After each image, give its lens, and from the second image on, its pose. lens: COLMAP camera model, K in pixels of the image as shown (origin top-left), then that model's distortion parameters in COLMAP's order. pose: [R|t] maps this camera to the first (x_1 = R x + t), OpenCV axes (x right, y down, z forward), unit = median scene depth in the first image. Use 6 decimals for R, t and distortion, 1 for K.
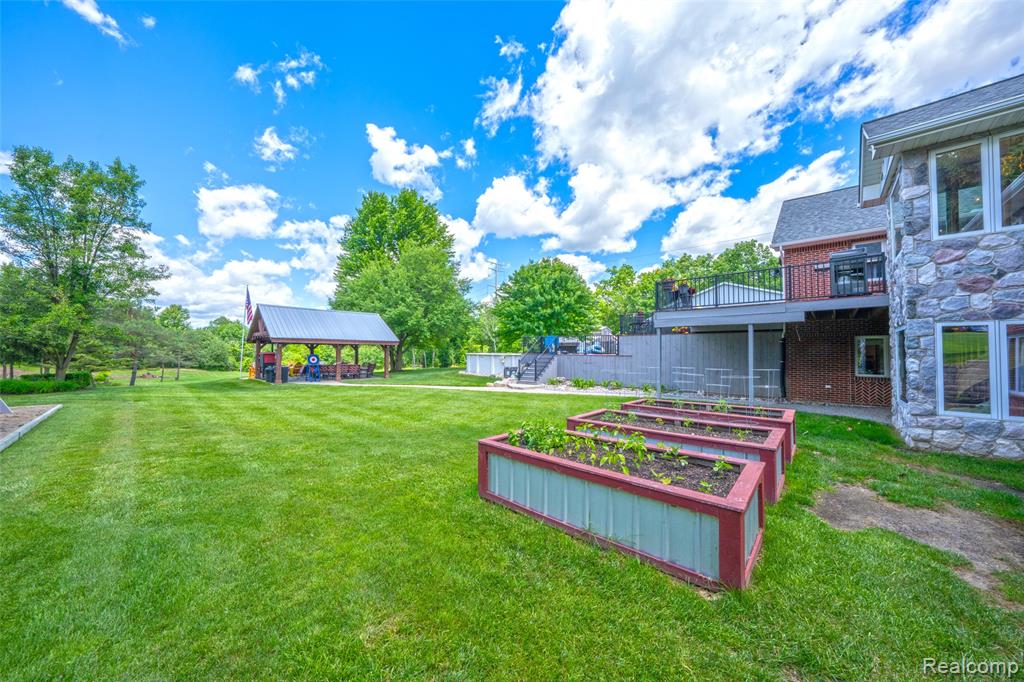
lens RADIAL K [[357.8, 0, 512.4], [0, 357.8, 342.4], [0, 0, 1]] dist [-0.021456, 0.006722]
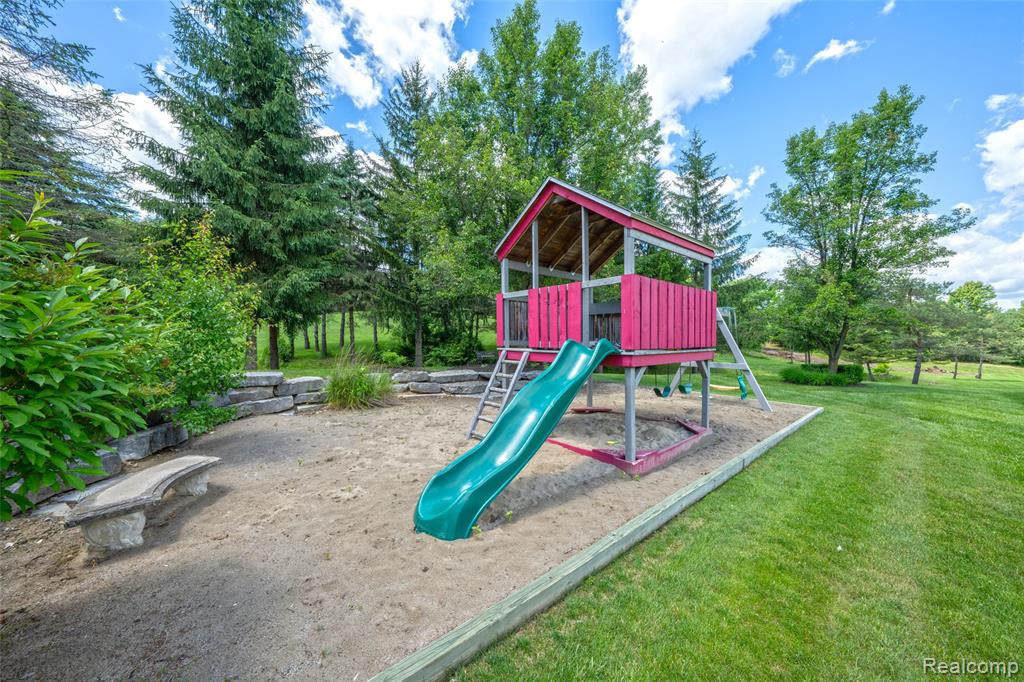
lens RADIAL K [[350.8, 0, 493.7], [0, 350.8, 342.2], [0, 0, 1]] dist [-0.043180, 0.008491]
pose [[-0.152343, -0.001156, -0.988327, -0.265384], [0.027455, 0.999608, -0.005401, 0.009819], [0.987946, -0.027958, -0.152252, 0.246298]]
